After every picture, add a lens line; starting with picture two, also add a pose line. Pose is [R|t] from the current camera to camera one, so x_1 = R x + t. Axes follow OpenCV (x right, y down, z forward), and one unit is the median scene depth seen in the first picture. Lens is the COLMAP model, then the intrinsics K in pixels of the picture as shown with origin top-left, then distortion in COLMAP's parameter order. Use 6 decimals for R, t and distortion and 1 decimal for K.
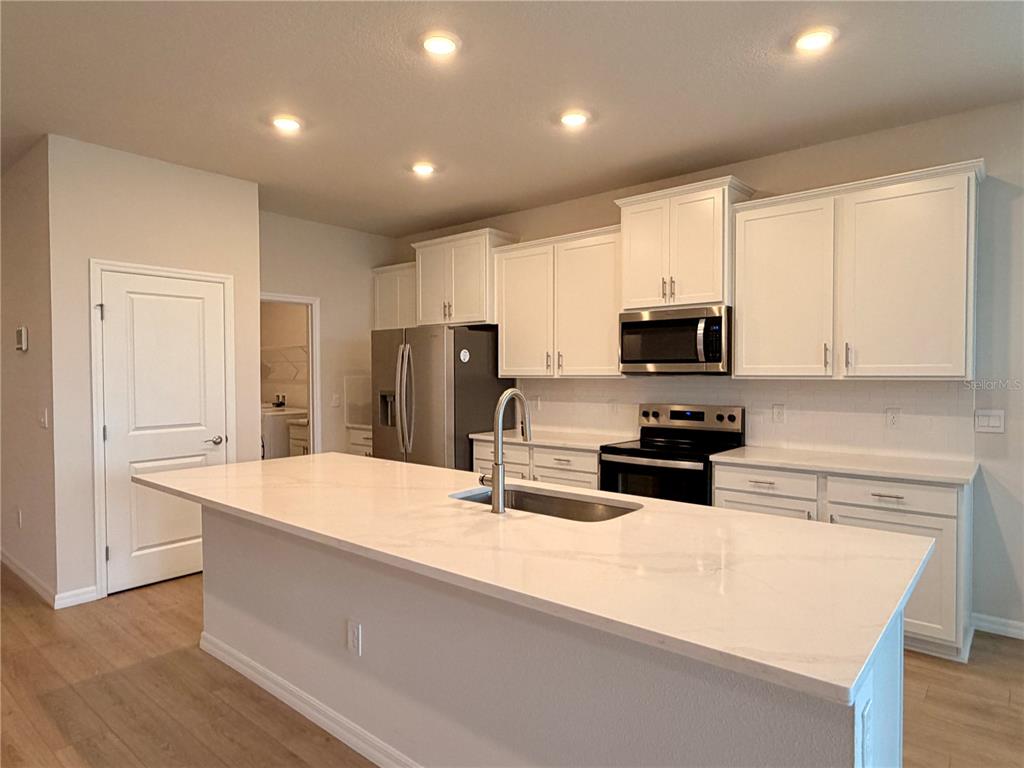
lens RADIAL K [[616.6, 0, 512.0], [0, 616.6, 384.0], [0, 0, 1]] dist [-0.000151, 0.000386]
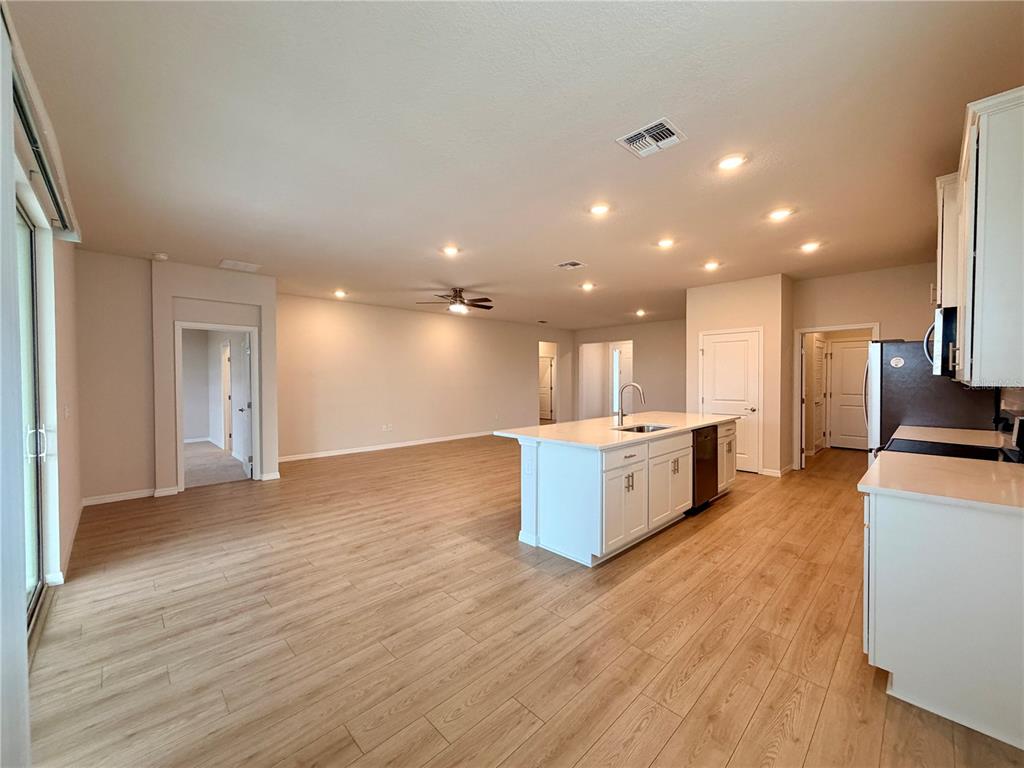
lens RADIAL K [[407.2, 0, 507.9], [0, 407.2, 384.7], [0, 0, 1]] dist [0.001809, 0.000234]
pose [[-0.107234, 0.019926, -0.994034, 0.966972], [-0.013789, 0.999673, 0.021527, -0.007704], [0.994138, 0.016016, -0.106924, 0.349133]]
